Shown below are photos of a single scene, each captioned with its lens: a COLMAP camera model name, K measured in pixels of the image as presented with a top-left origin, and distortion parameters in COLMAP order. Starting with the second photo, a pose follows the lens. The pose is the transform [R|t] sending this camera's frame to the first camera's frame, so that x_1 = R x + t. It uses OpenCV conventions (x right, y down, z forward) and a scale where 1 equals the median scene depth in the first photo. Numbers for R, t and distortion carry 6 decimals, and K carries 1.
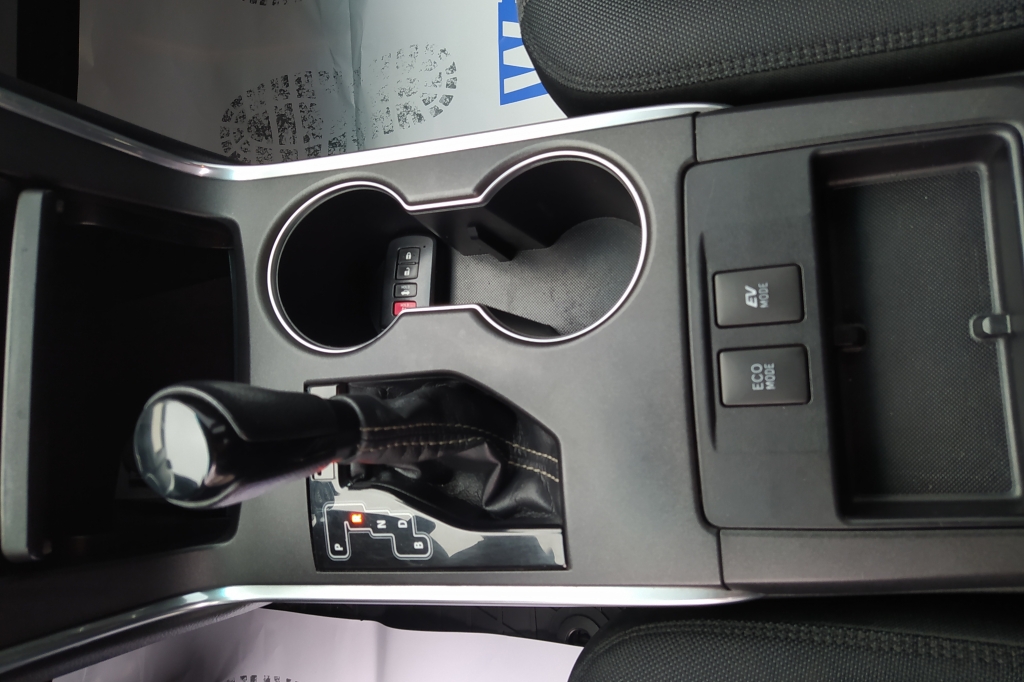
lens RADIAL K [[787.5, 0, 512.0], [0, 787.5, 341.0], [0, 0, 1]] dist [0.079090, -0.137491]
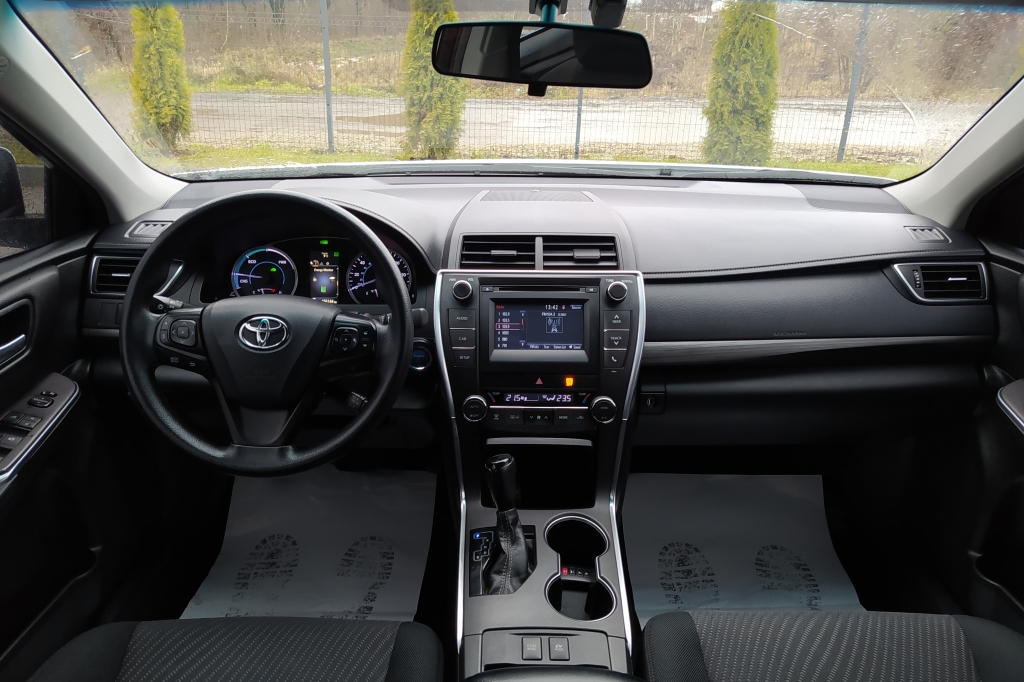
lens RADIAL K [[787.5, 0, 512.0], [0, 787.5, 341.0], [0, 0, 1]] dist [0.079090, -0.137491]
pose [[-0.034342, 0.746177, -0.664861, 1.004626], [-0.993569, 0.046330, 0.103317, -0.169423], [0.107895, 0.664133, 0.739787, -1.373864]]
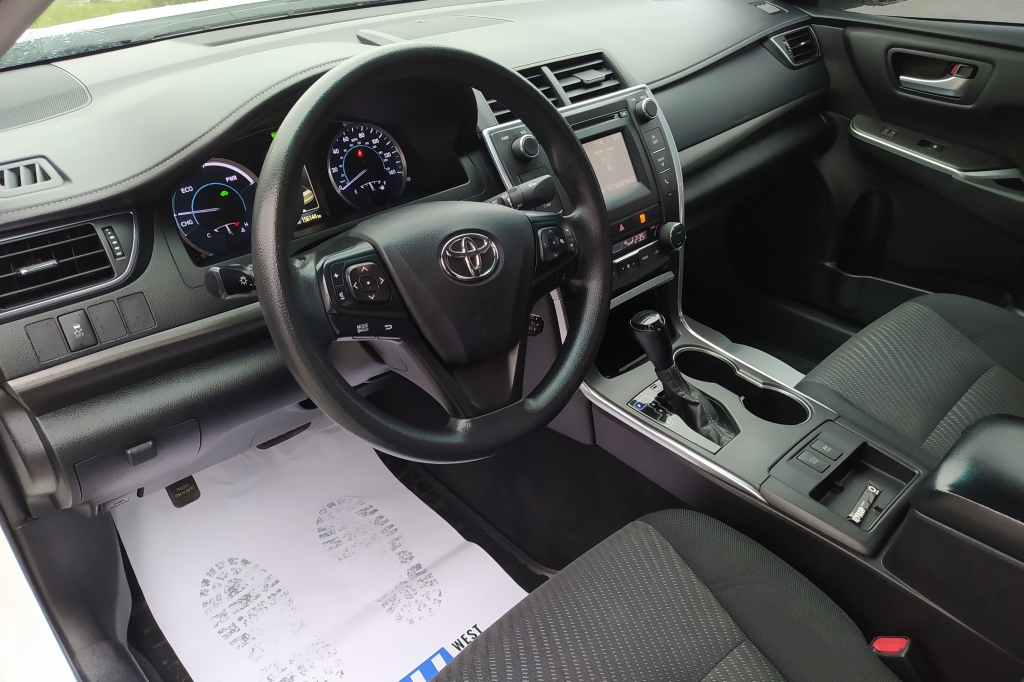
lens RADIAL K [[787.5, 0, 512.0], [0, 787.5, 341.0], [0, 0, 1]] dist [0.079090, -0.137491]
pose [[0.597336, 0.733848, -0.323507, 0.191286], [-0.768730, 0.408950, -0.491747, 1.546889], [-0.228569, 0.542428, 0.808411, -0.995621]]
